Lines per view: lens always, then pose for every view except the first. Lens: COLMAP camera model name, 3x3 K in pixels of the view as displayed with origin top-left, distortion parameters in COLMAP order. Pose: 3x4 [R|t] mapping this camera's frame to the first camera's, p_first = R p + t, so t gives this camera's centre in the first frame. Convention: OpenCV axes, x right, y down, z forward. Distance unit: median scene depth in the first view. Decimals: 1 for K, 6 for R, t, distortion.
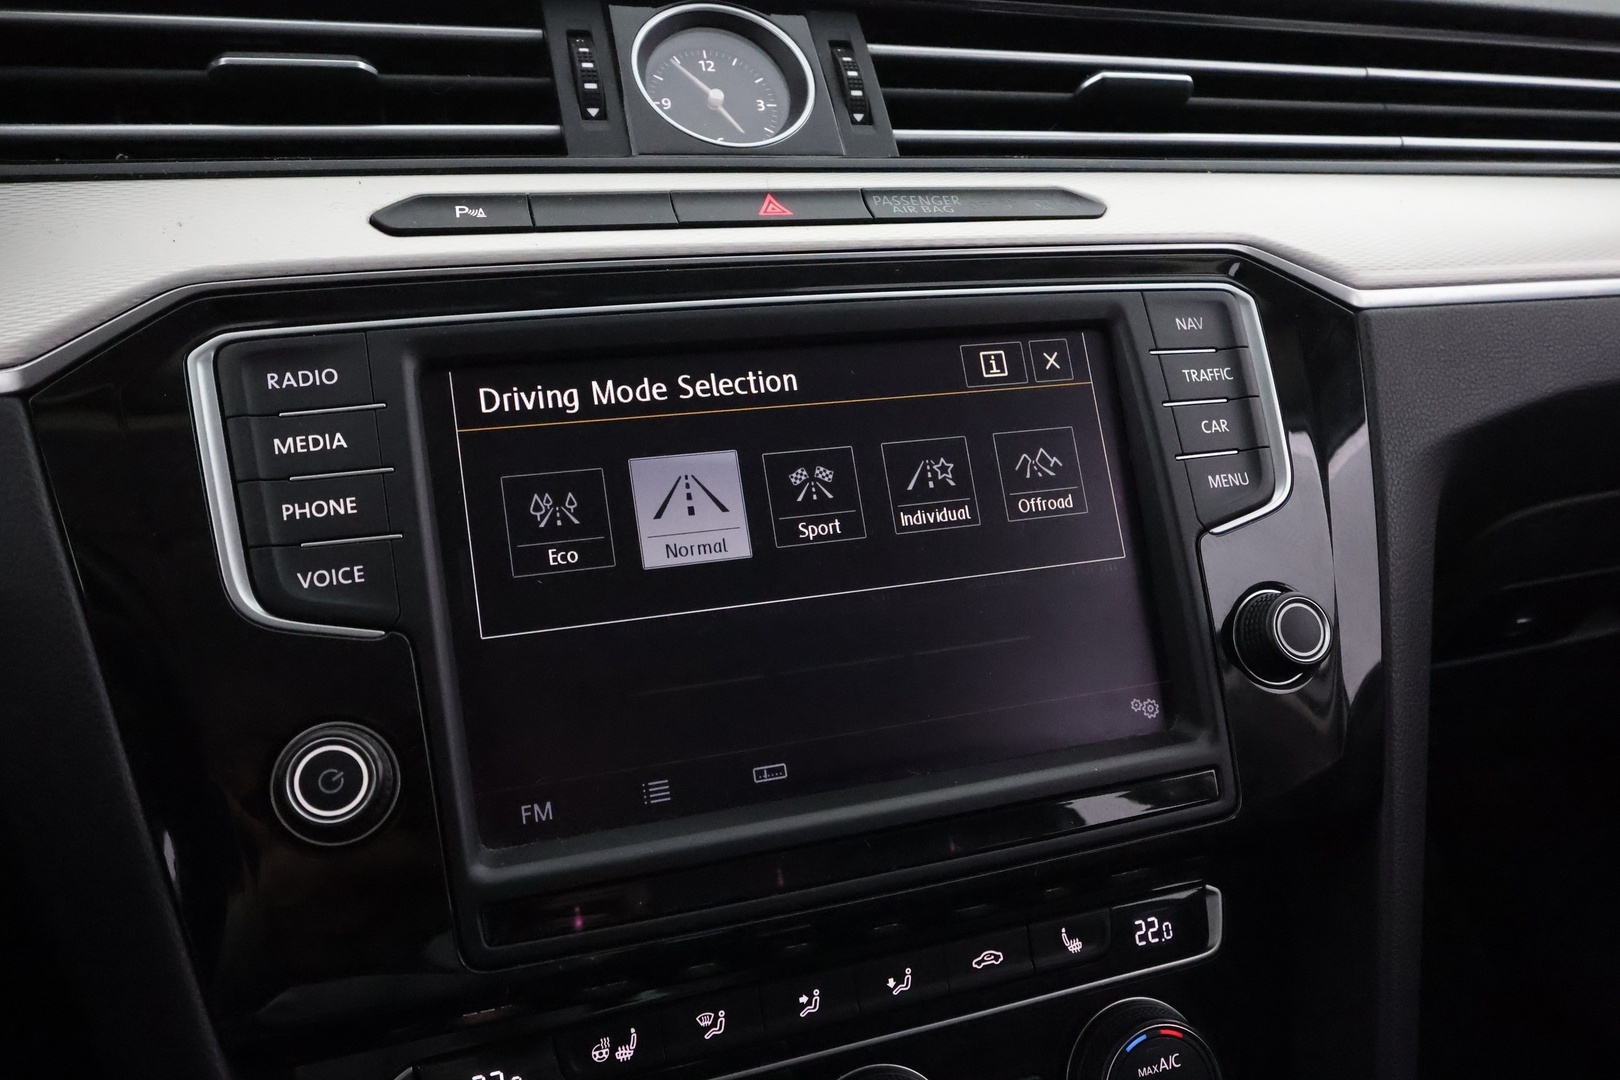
lens RADIAL K [[1266.2, 0, 811.5], [0, 1266.2, 537.2], [0, 0, 1]] dist [-0.002644, 0.006674]
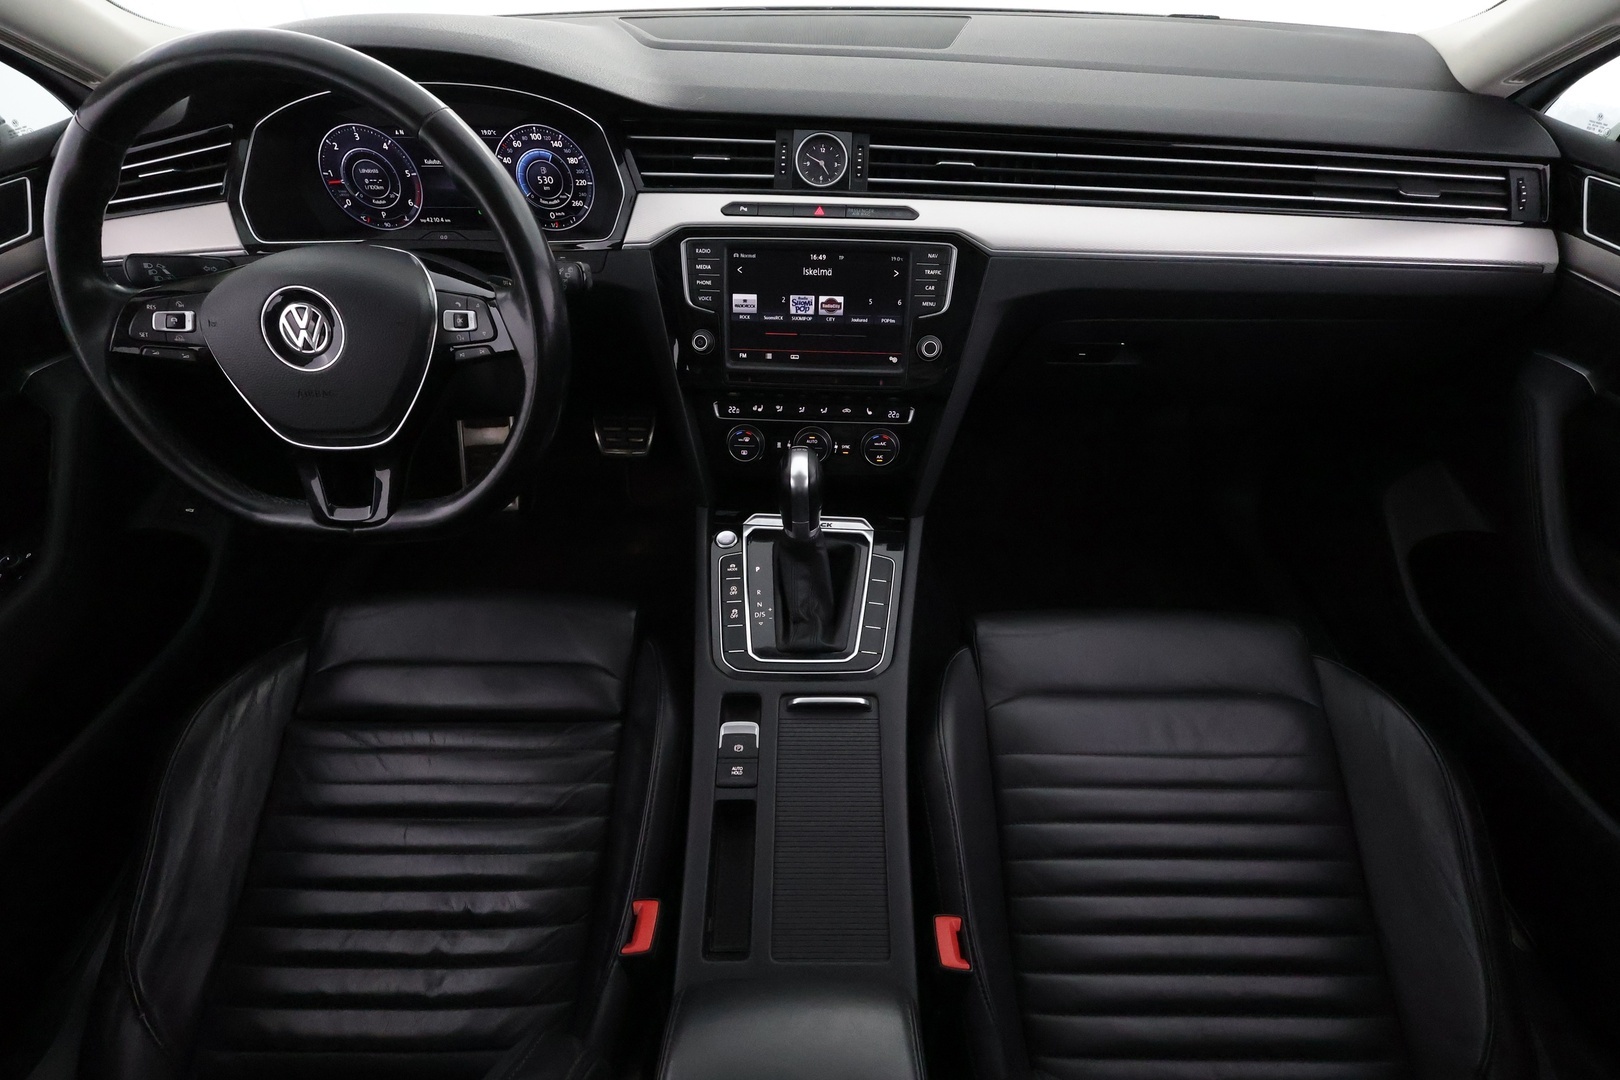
lens RADIAL K [[740.3, 0, 810.5], [0, 740.3, 542.1], [0, 0, 1]] dist [0.000121, -0.000033]
pose [[0.920733, 0.276778, -0.275037, 0.835457], [-0.116720, 0.867963, 0.482717, -0.466738], [0.372327, -0.412351, 0.831468, -1.286895]]
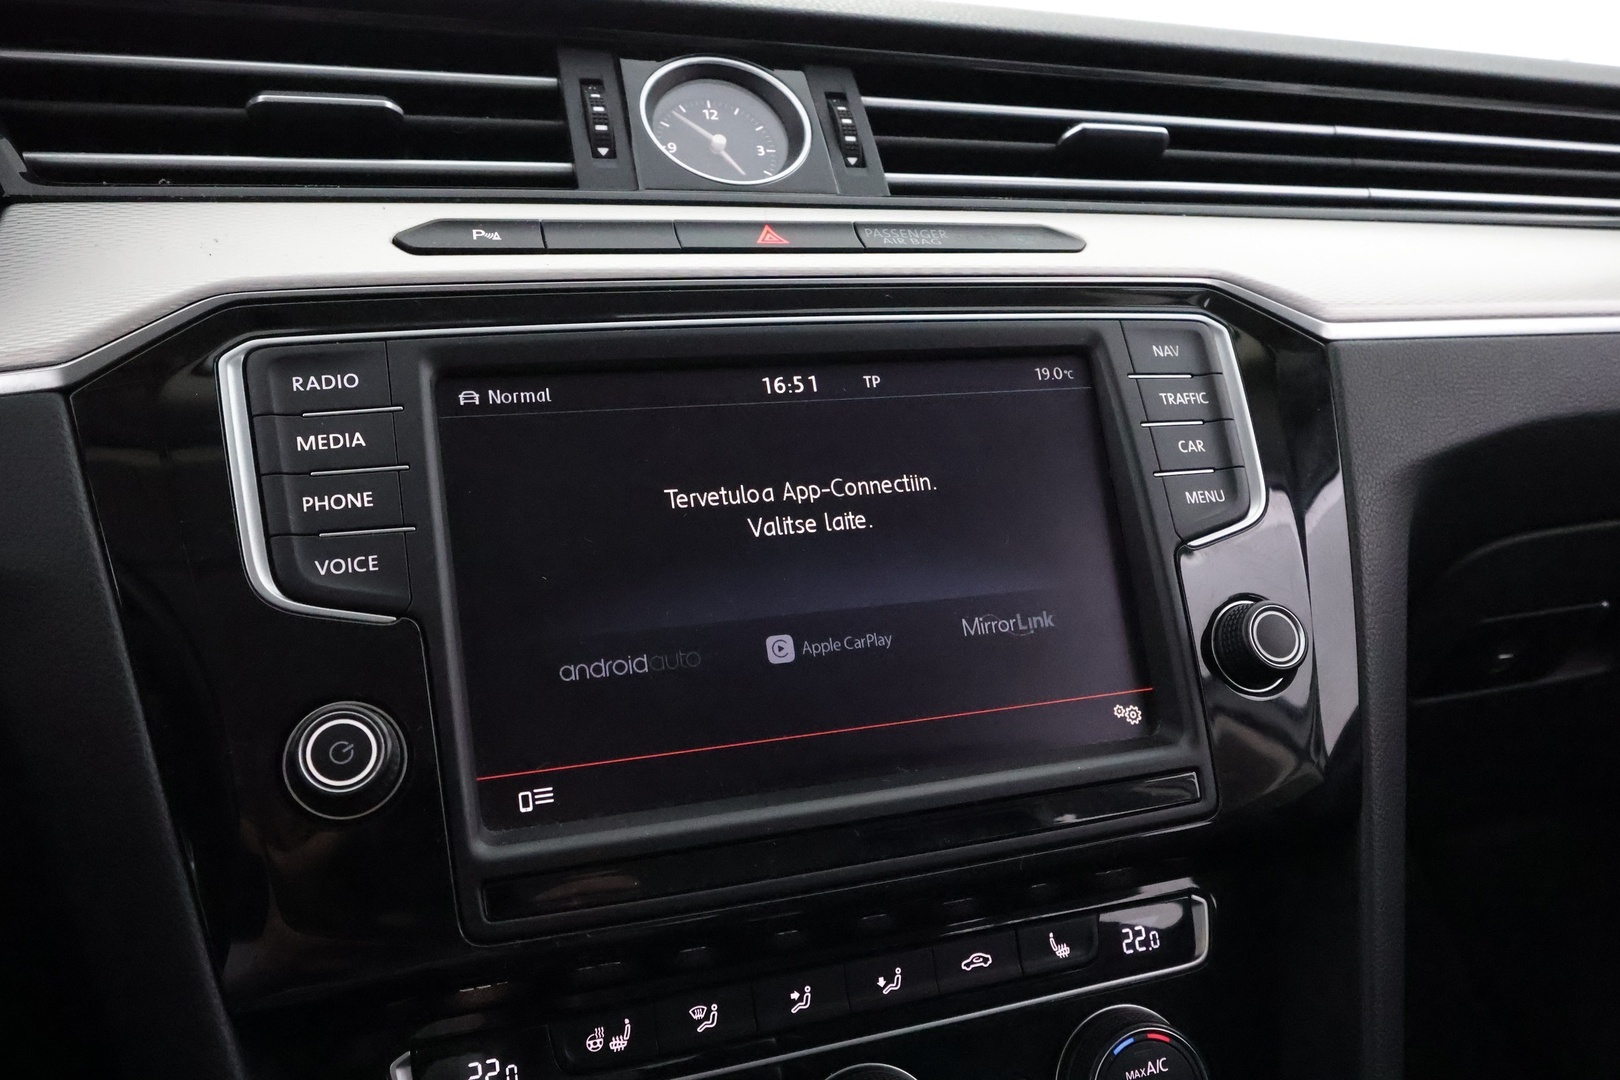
lens RADIAL K [[1266.2, 0, 812.4], [0, 1266.2, 536.7], [0, 0, 1]] dist [-0.002644, 0.006674]
pose [[0.999984, 0.003610, -0.004443, 0.010498], [-0.003935, 0.997147, -0.075376, 0.070541], [0.004158, 0.075392, 0.997145, -0.042173]]
